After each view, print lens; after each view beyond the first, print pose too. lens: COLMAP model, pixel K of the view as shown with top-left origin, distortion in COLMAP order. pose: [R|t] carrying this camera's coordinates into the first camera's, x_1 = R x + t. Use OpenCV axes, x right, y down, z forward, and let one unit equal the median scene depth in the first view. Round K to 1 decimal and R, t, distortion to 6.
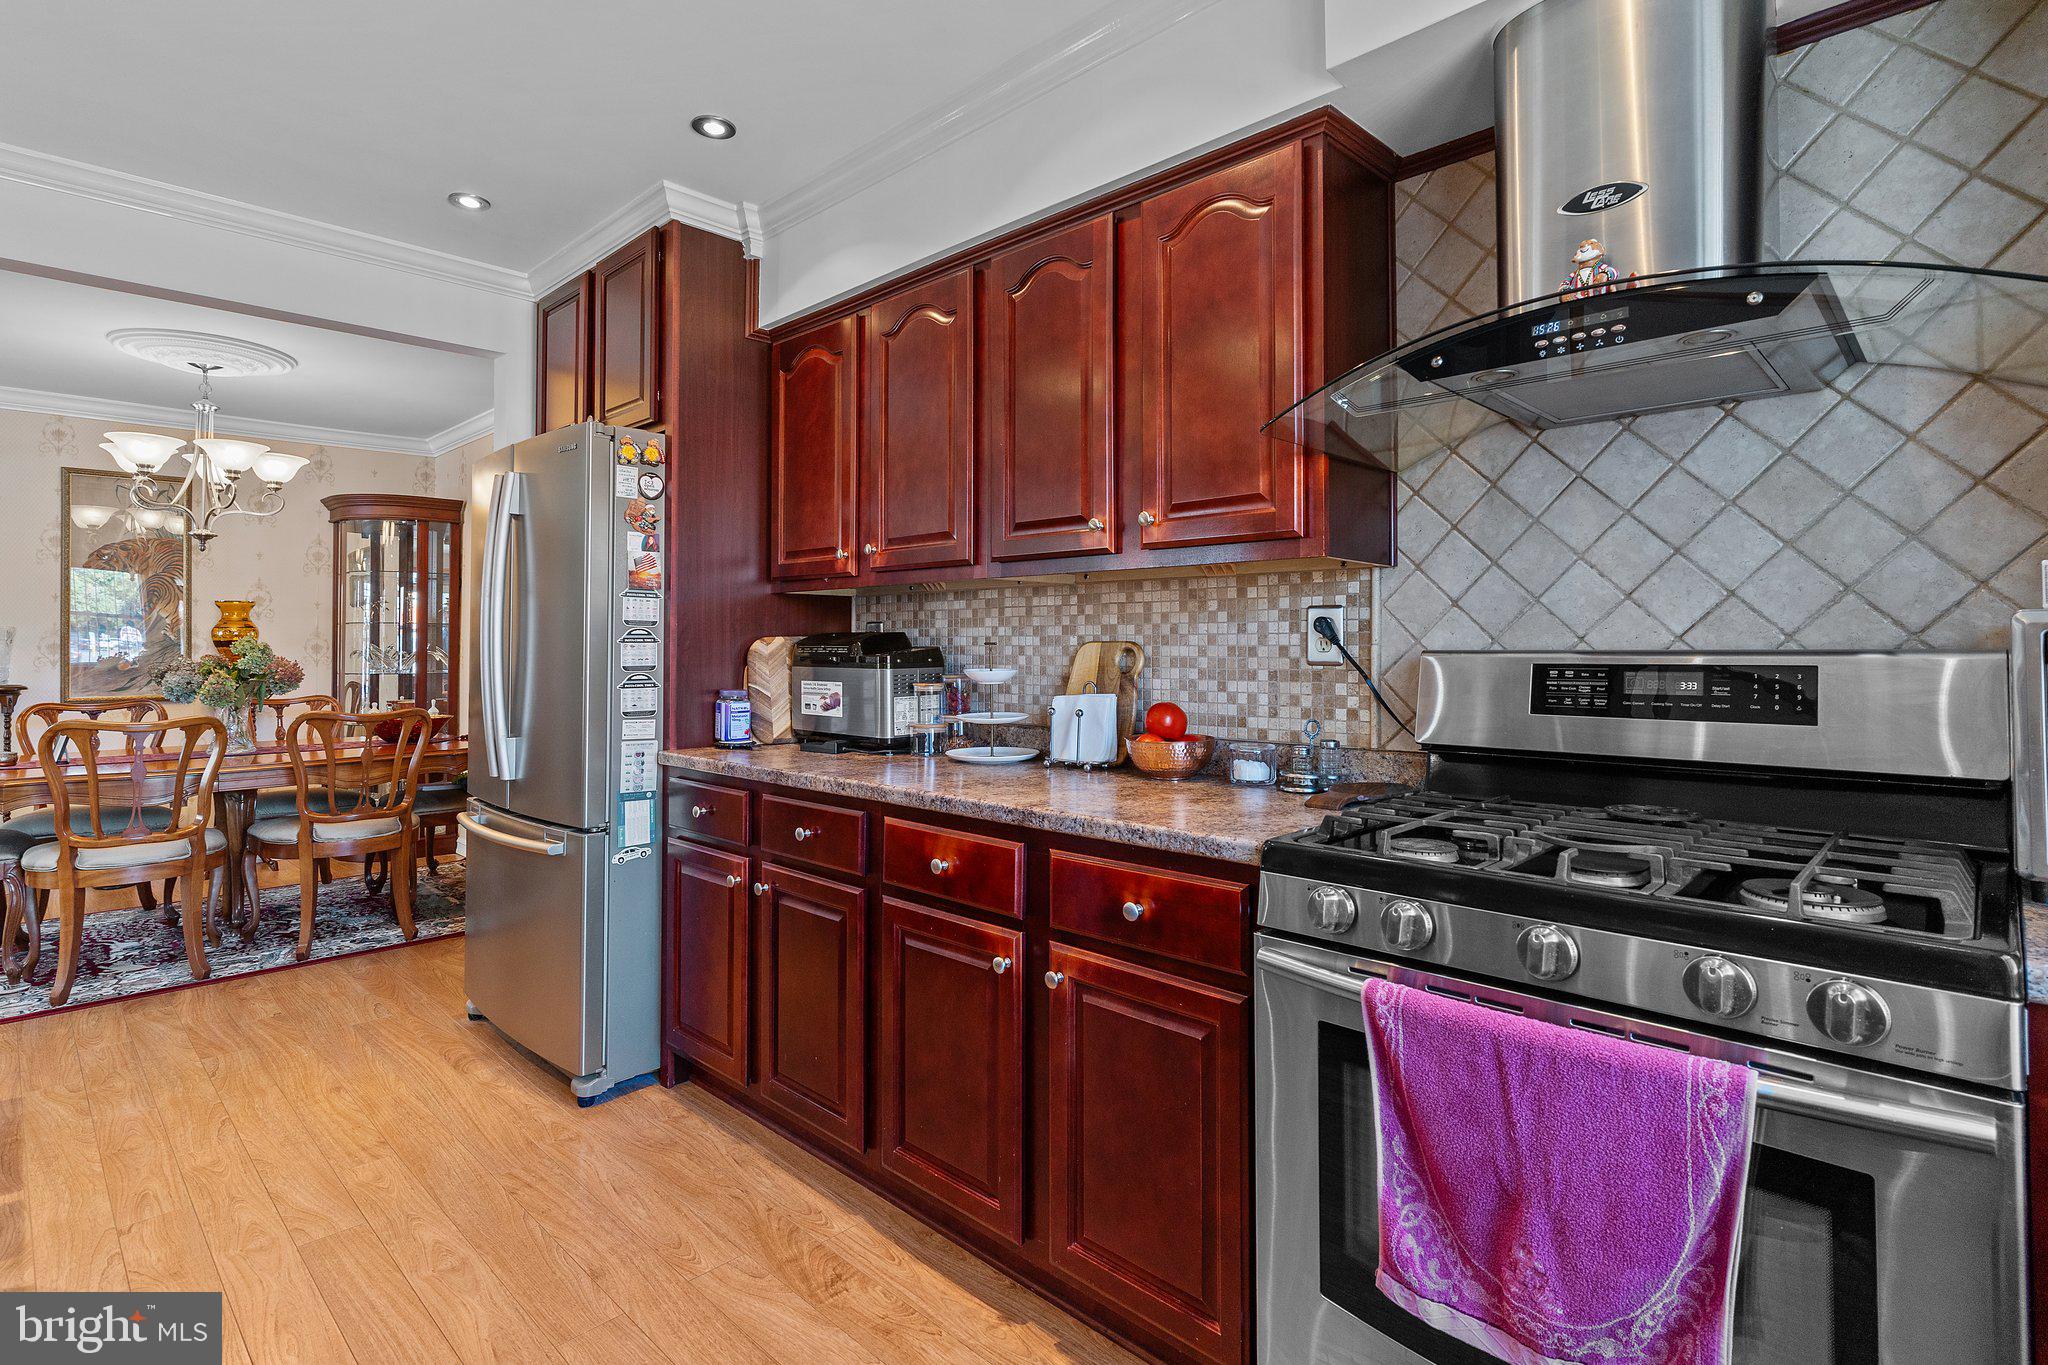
lens RADIAL K [[976.1, 0, 1030.3], [0, 976.1, 631.1], [0, 0, 1]] dist [0.001007, 0.000472]
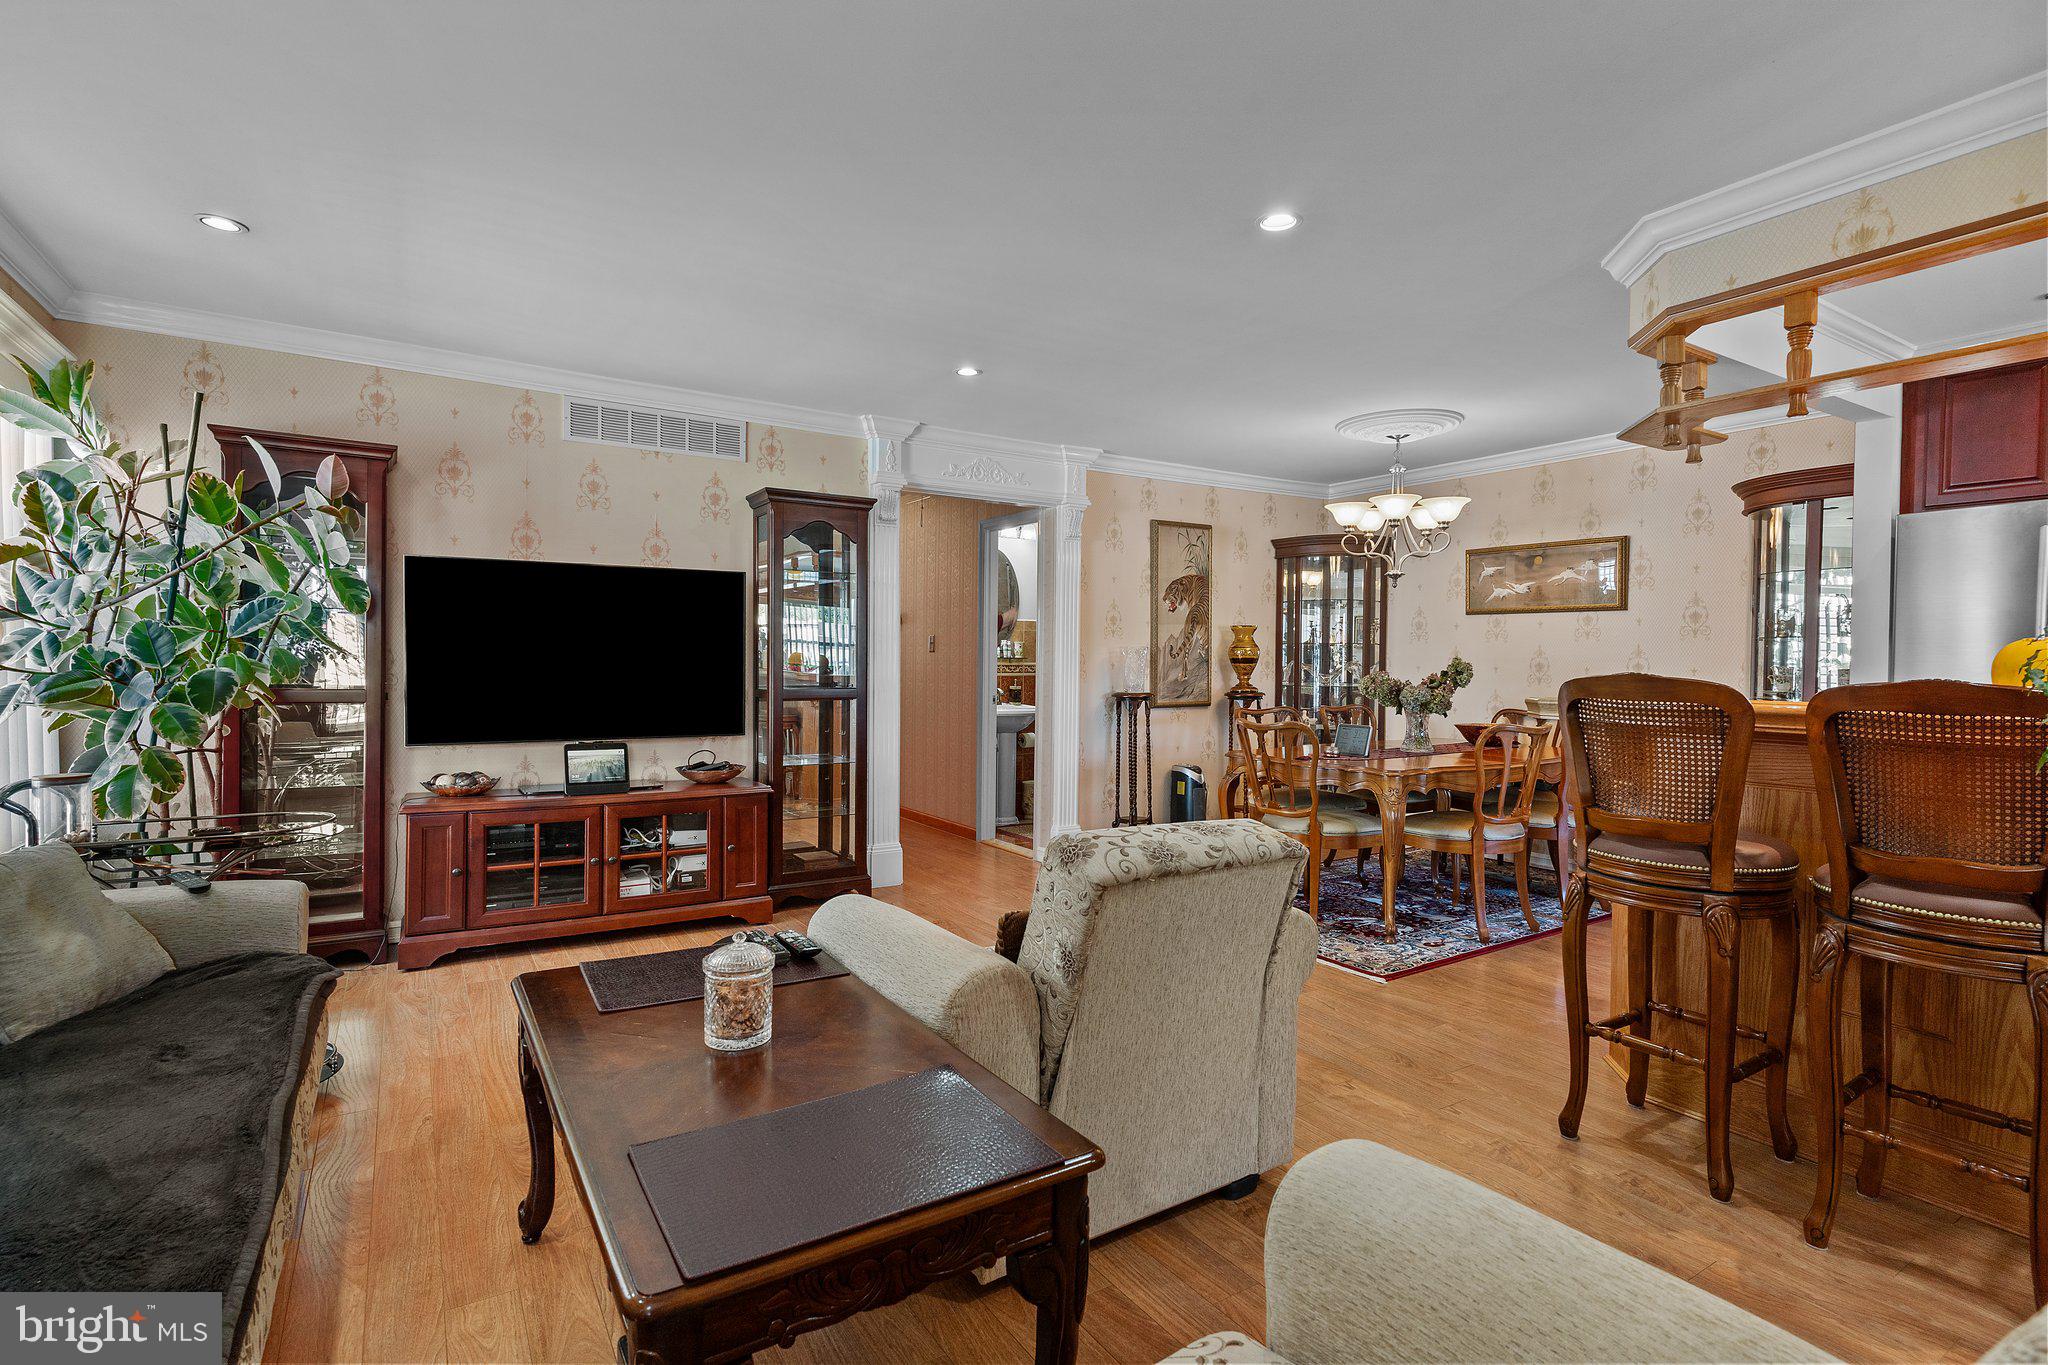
lens RADIAL K [[976.1, 0, 1014.7], [0, 976.1, 685.8], [0, 0, 1]] dist [0.001007, 0.000472]
pose [[0.960981, 0.016658, -0.276112, -1.776437], [-0.004337, 0.998970, 0.045174, -0.021705], [0.276580, -0.042214, 0.960063, -0.599947]]
